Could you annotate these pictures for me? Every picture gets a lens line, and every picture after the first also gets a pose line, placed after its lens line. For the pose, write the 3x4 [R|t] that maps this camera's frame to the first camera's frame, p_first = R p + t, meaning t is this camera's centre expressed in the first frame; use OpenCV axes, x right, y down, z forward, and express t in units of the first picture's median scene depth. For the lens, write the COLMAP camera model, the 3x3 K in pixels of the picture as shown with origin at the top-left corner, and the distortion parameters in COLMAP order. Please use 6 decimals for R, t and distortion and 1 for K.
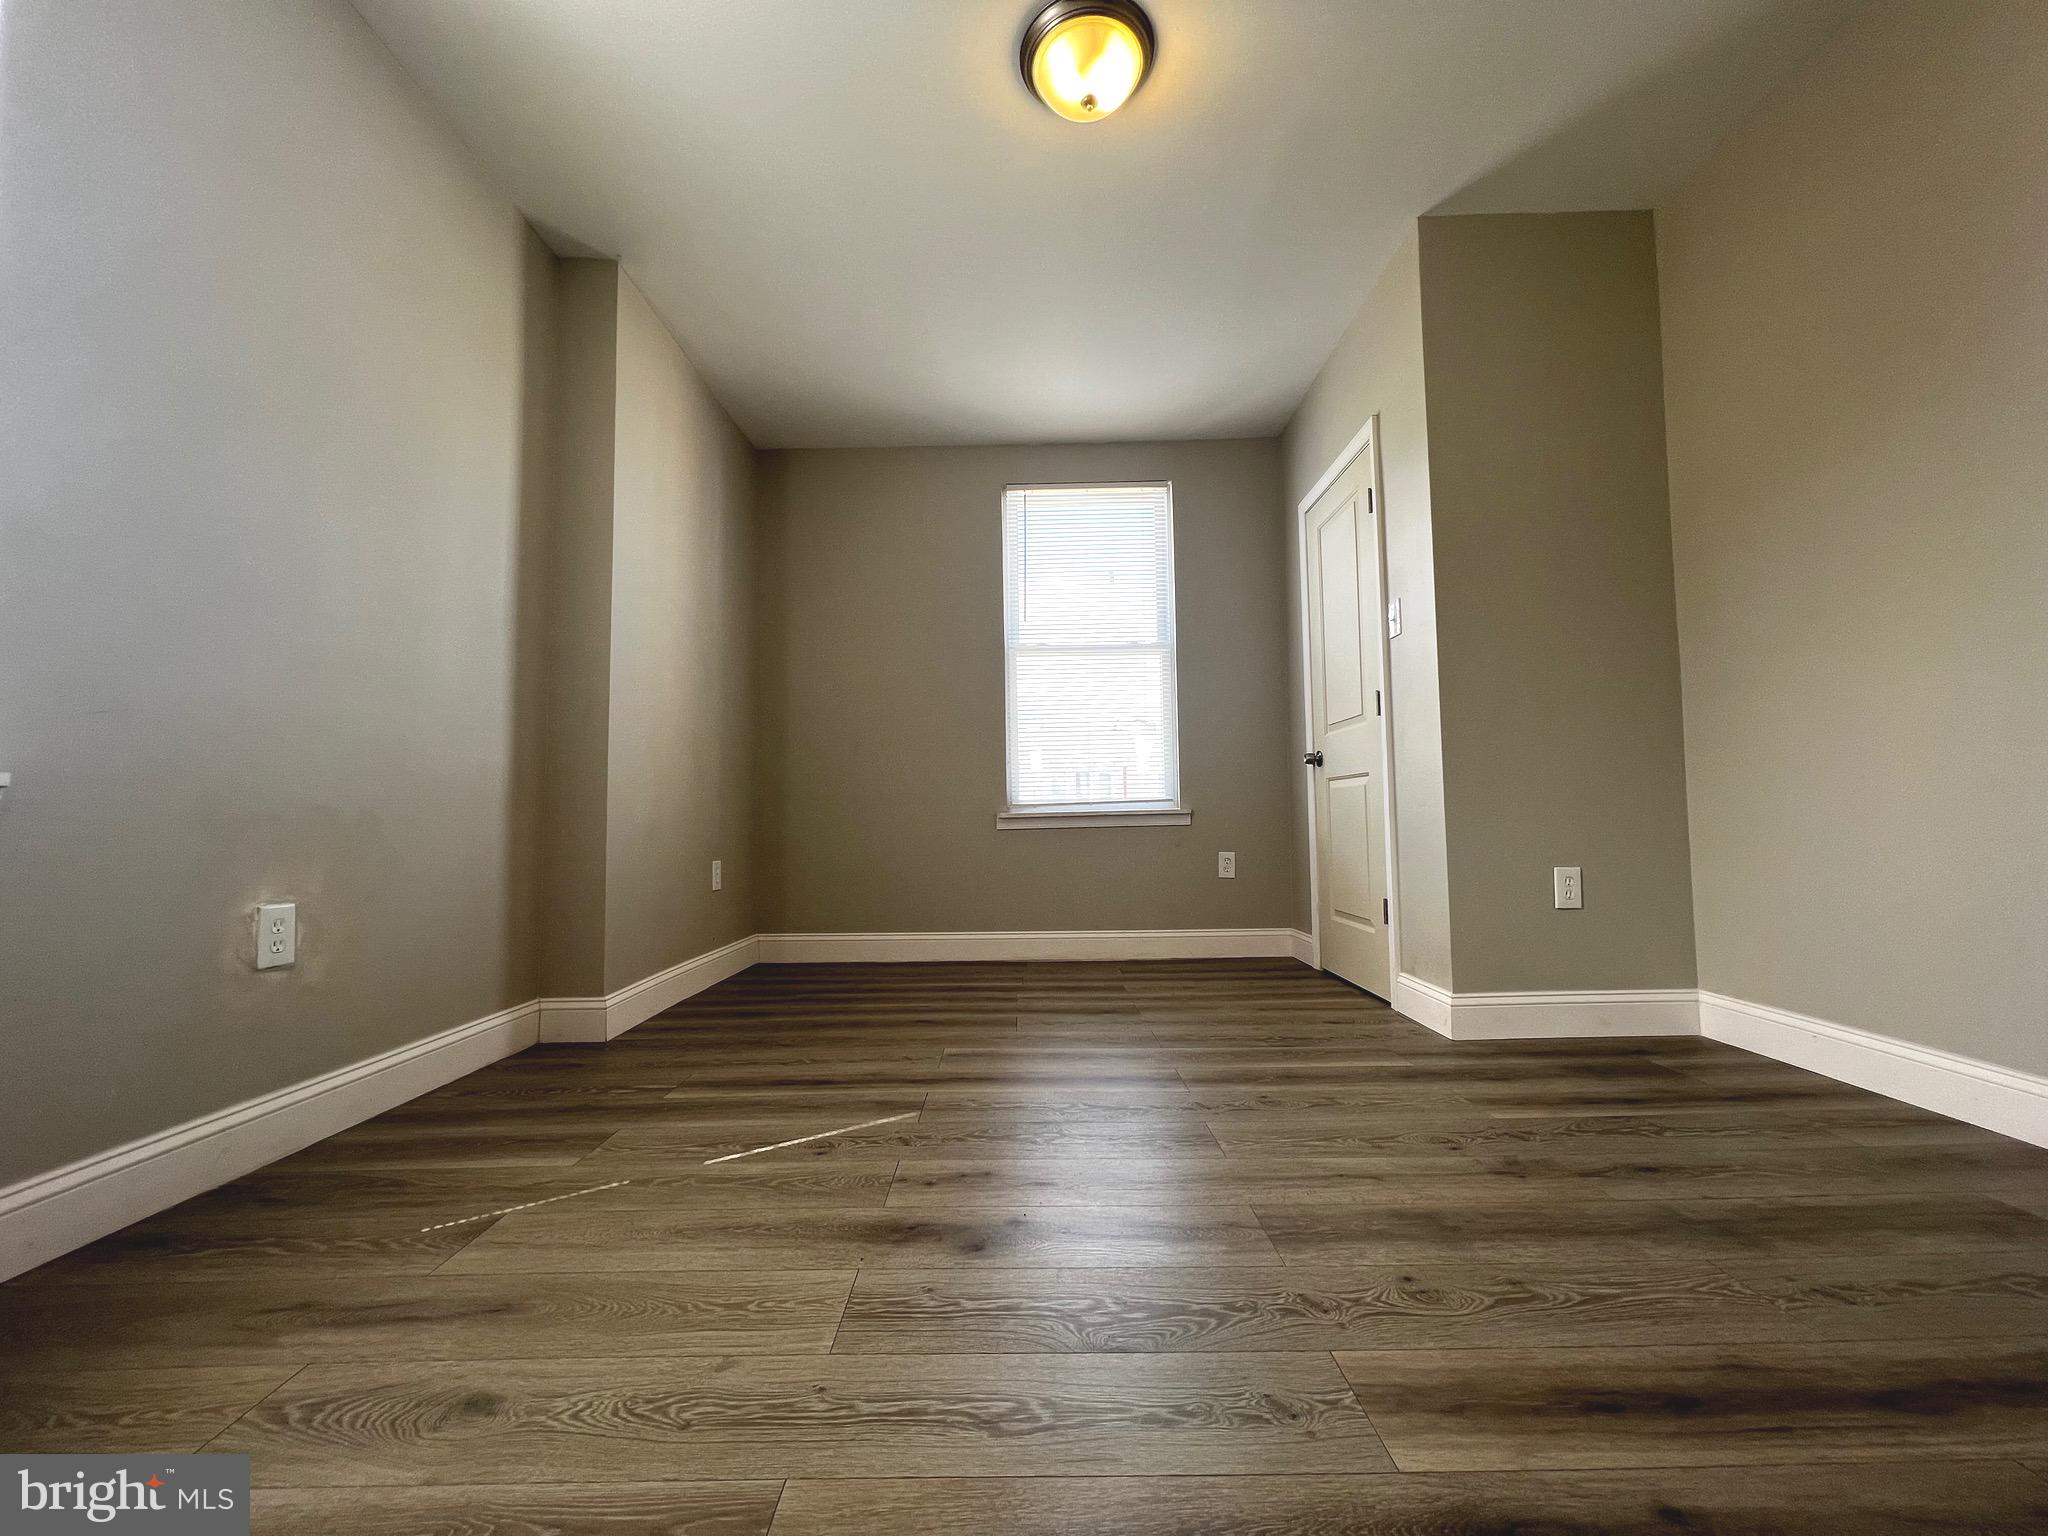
lens RADIAL K [[816.4, 0, 1030.3], [0, 816.4, 768.8], [0, 0, 1]] dist [-0.005027, 0.002045]
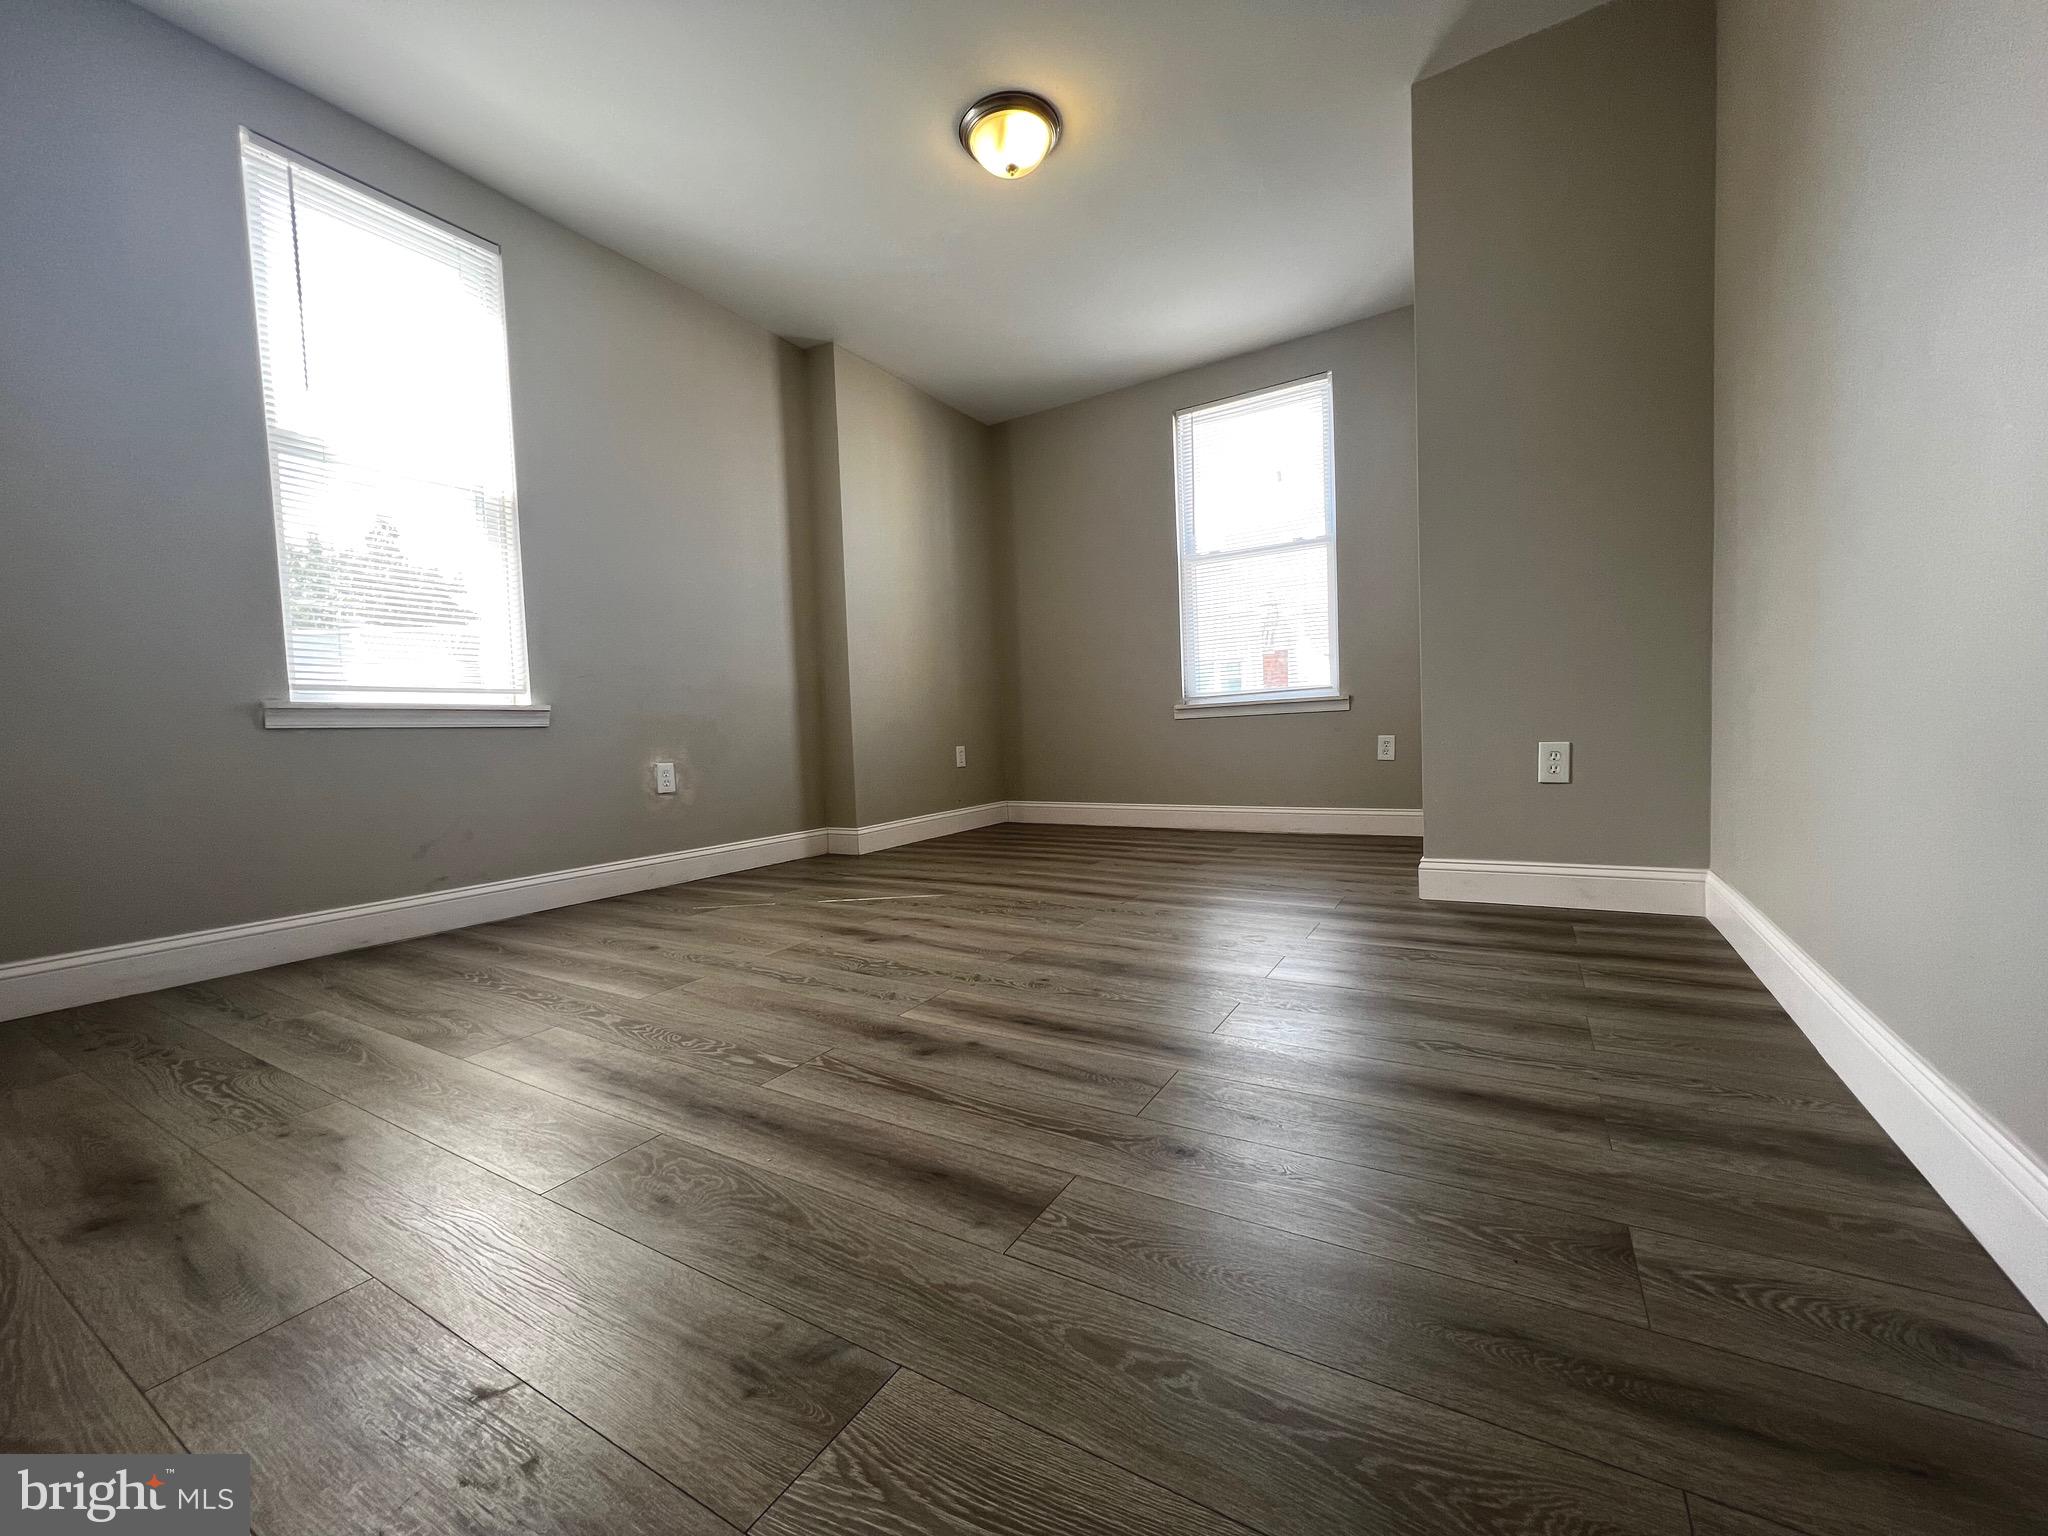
lens RADIAL K [[816.4, 0, 1030.3], [0, 816.4, 768.8], [0, 0, 1]] dist [-0.005027, 0.002045]
pose [[0.852432, 0.006336, -0.522799, 0.635757], [0.060063, 0.992120, 0.109959, 0.005286], [0.519376, -0.125133, 0.845334, -0.182318]]
